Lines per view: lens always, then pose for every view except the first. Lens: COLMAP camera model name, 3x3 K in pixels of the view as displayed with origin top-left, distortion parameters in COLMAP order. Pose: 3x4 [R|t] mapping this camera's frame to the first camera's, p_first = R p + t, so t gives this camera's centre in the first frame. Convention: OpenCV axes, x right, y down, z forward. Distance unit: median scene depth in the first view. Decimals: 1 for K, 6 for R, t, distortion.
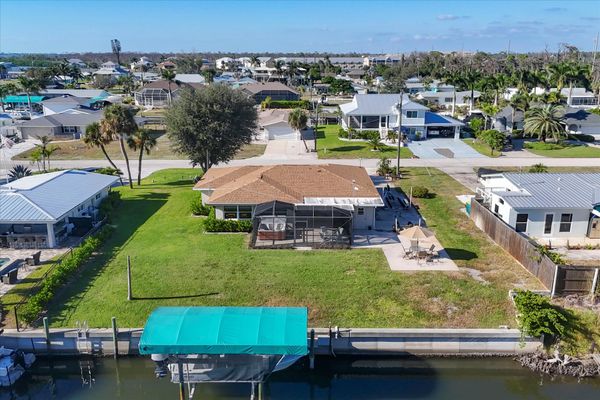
lens RADIAL K [[528.9, 0, 300.0], [0, 528.9, 200.0], [0, 0, 1]] dist [0.059229, -0.003246]
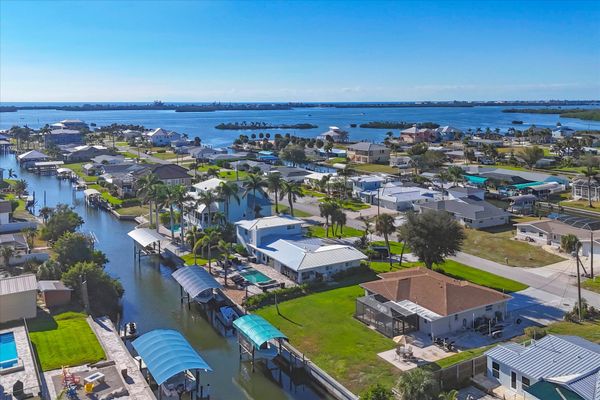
lens RADIAL K [[528.9, 0, 300.0], [0, 528.9, 200.0], [0, 0, 1]] dist [0.059229, -0.003246]
pose [[0.515810, 0.147065, -0.843986, 1.205394], [-0.221394, 0.974573, 0.034513, -0.296728], [0.827602, 0.169052, 0.535254, -0.141893]]
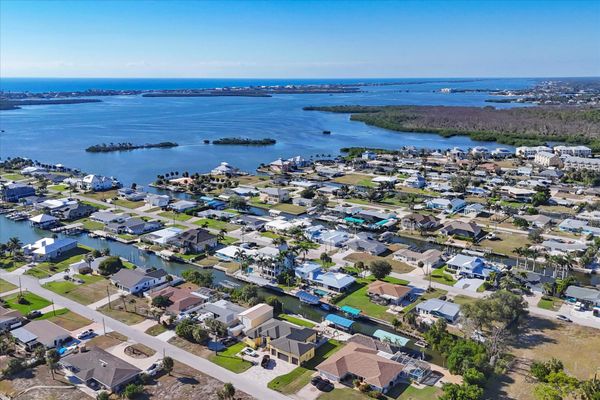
lens RADIAL K [[528.9, 0, 300.0], [0, 528.9, 200.0], [0, 0, 1]] dist [0.059229, -0.003246]
pose [[0.800193, 0.131776, -0.585087, 2.297644], [-0.159197, 0.987236, 0.004624, -0.817712], [0.578228, 0.089444, 0.810958, -3.763033]]
